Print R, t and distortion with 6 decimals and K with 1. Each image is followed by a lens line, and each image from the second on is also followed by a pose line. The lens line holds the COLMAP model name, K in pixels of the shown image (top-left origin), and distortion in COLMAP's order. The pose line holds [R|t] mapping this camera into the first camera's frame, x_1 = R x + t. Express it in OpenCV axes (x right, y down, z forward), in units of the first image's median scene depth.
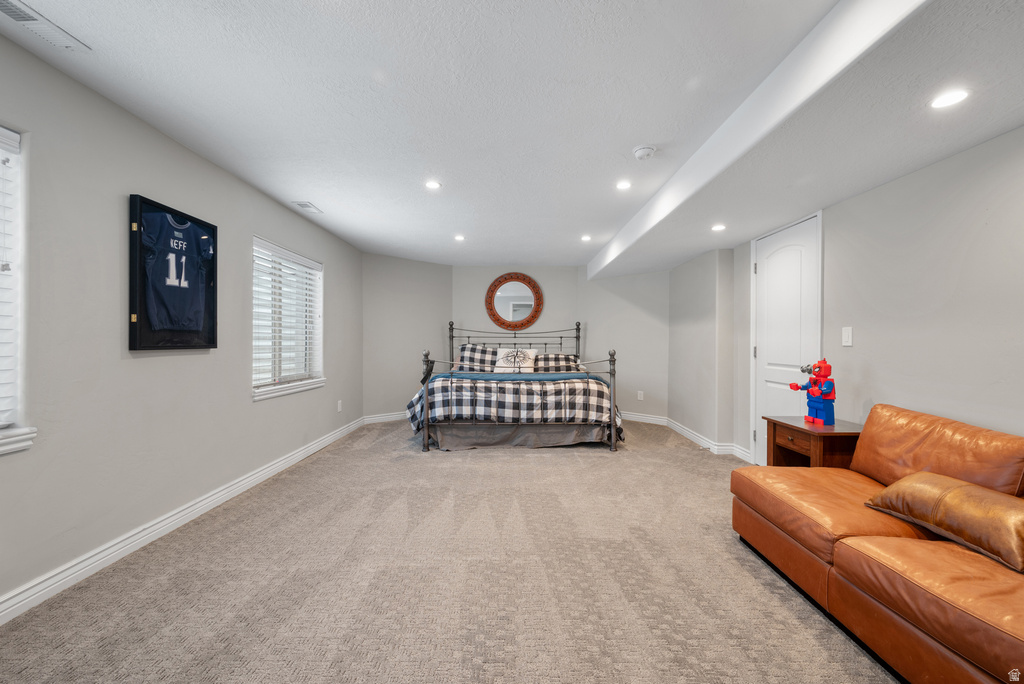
lens RADIAL K [[420.4, 0, 514.6], [0, 420.4, 344.4], [0, 0, 1]] dist [-0.002098, -0.000765]
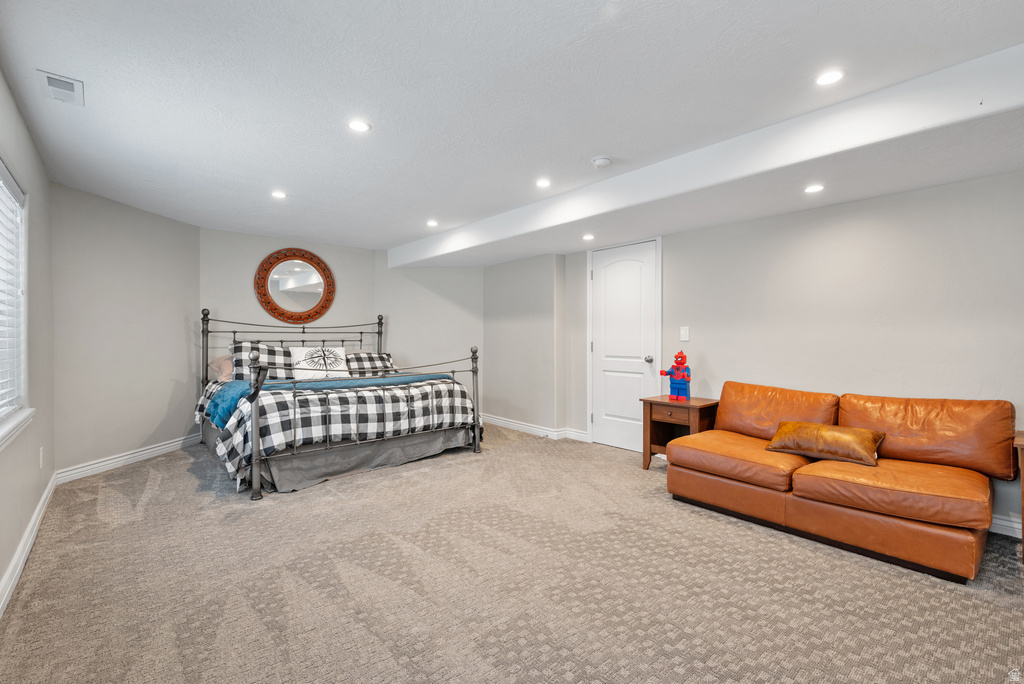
lens RADIAL K [[456.4, 0, 514.9], [0, 456.4, 339.6], [0, 0, 1]] dist [0.000591, -0.000398]
pose [[0.754801, -0.006371, 0.655923, -0.504908], [0.006352, 0.999977, 0.002404, -0.006613], [-0.655923, 0.002352, 0.754824, 0.214223]]
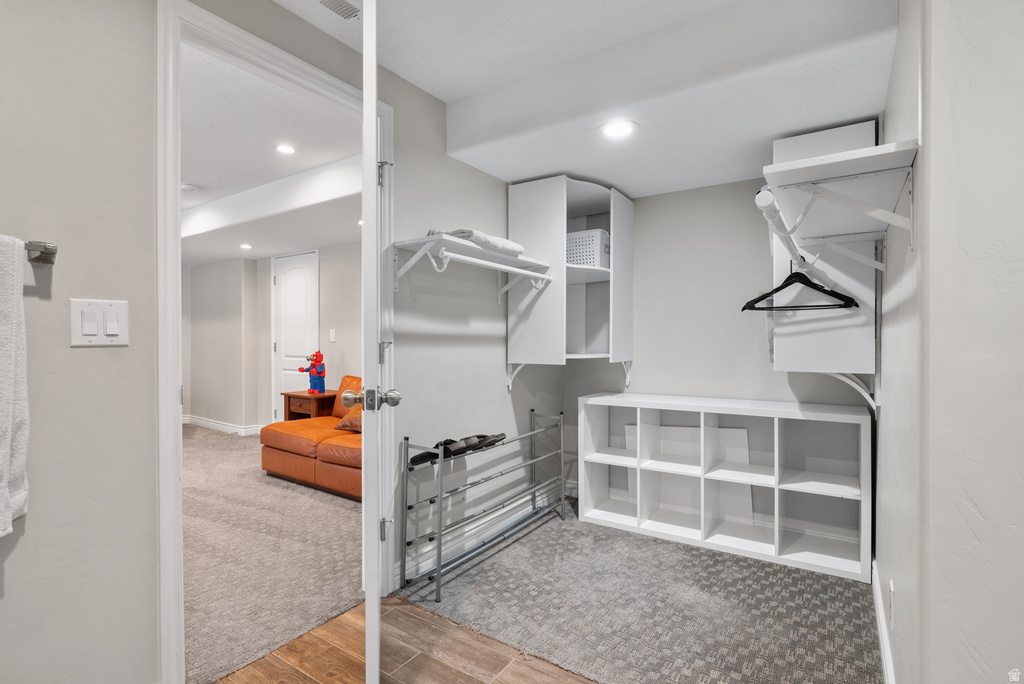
lens RADIAL K [[493.2, 0, 512.6], [0, 493.2, 343.1], [0, 0, 1]] dist [0.004093, 0.000305]
pose [[0.565094, -0.011824, 0.824942, -0.290065], [0.005462, 0.999929, 0.010591, -0.006099], [-0.825008, -0.001479, 0.565119, -0.499822]]
